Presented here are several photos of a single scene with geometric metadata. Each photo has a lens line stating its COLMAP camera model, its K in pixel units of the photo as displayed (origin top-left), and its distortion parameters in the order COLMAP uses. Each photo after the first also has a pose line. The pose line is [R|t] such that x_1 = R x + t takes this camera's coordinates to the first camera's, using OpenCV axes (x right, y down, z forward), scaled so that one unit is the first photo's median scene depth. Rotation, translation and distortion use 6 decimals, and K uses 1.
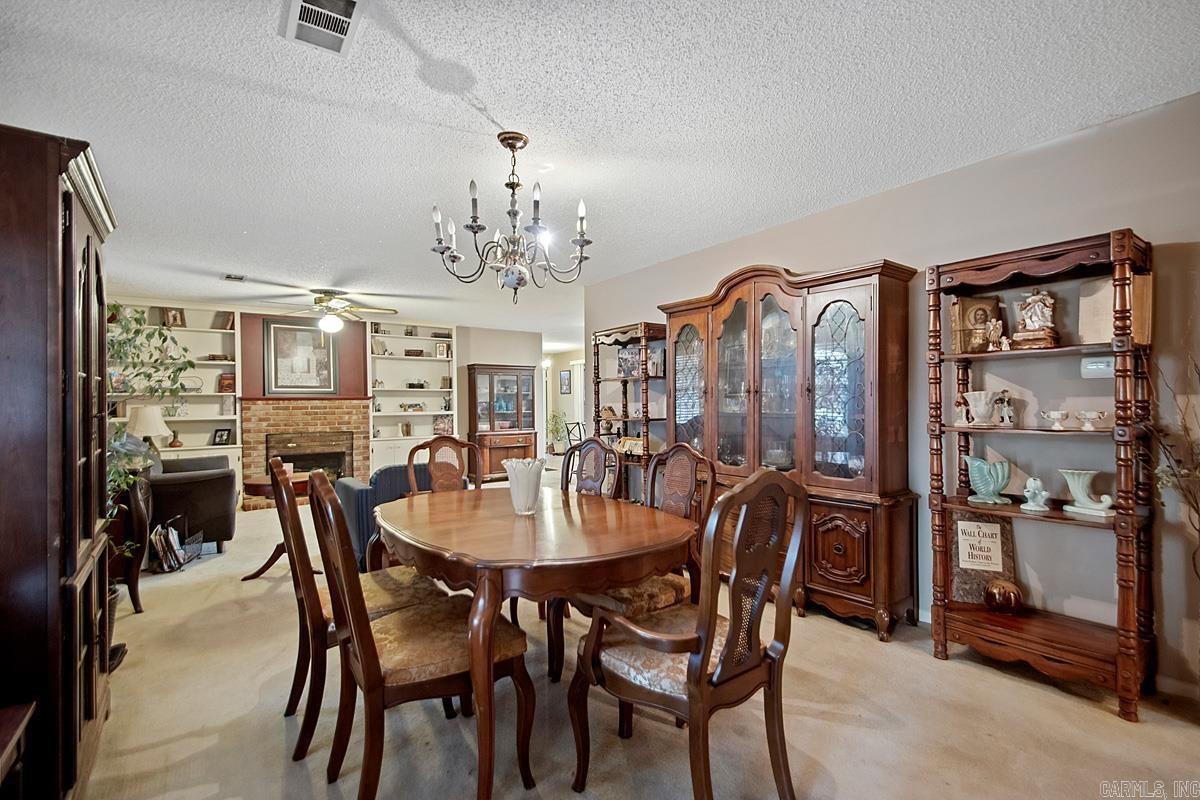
lens RADIAL K [[554.4, 0, 628.0], [0, 554.4, 405.9], [0, 0, 1]] dist [-0.001079, -0.000484]
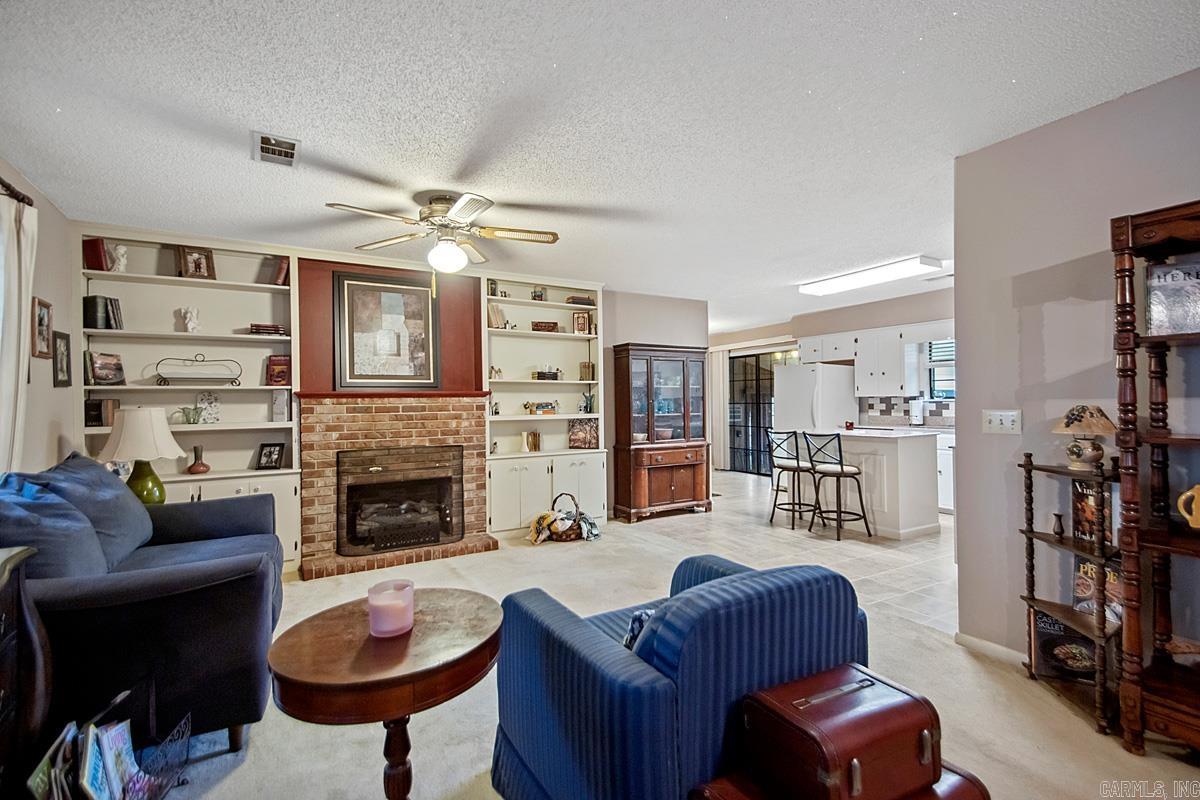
lens RADIAL K [[563.6, 0, 612.2], [0, 563.6, 402.2], [0, 0, 1]] dist [0.017246, -0.000169]
pose [[0.992353, -0.001726, -0.123424, -0.257351], [0.001214, 0.999990, -0.004224, -0.001549], [0.123430, 0.004042, 0.992345, 0.391455]]
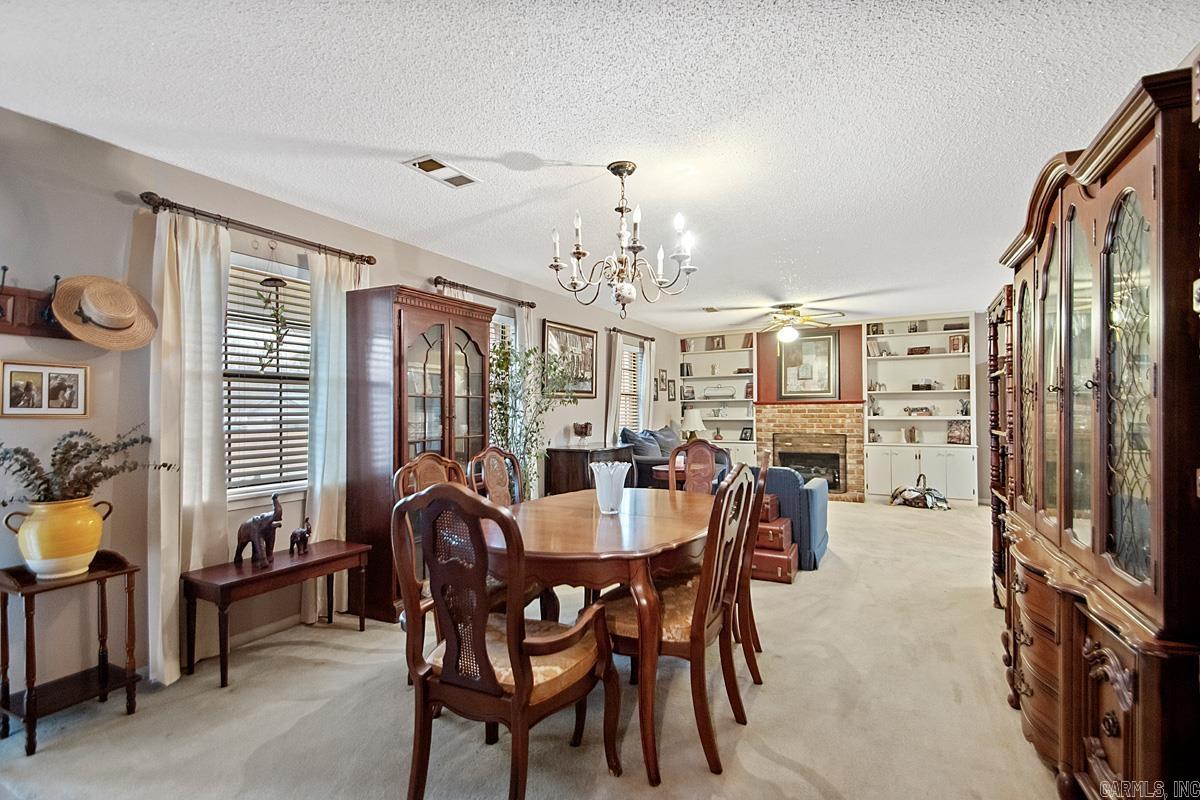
lens RADIAL K [[563.6, 0, 612.2], [0, 563.6, 402.2], [0, 0, 1]] dist [0.017246, -0.000169]
pose [[0.395624, -0.006865, -0.918387, 0.303738], [-0.001235, 0.999967, -0.008007, -0.004778], [0.918412, 0.004302, 0.395603, 0.208794]]
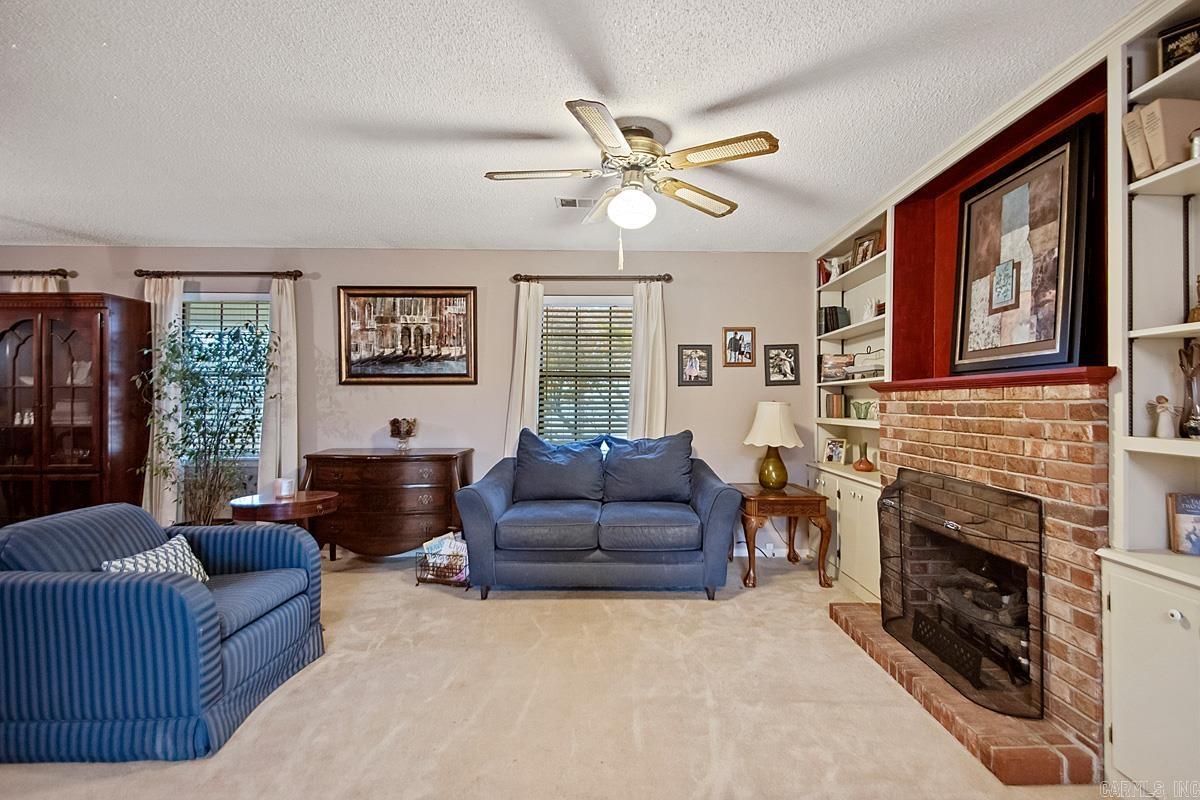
lens RADIAL K [[563.6, 0, 612.2], [0, 563.6, 402.2], [0, 0, 1]] dist [0.017246, -0.000169]
pose [[-0.620011, 0.009113, -0.784540, -0.160433], [0.001078, 0.999941, 0.010764, -0.005627], [0.784592, 0.005828, -0.619984, 1.071324]]
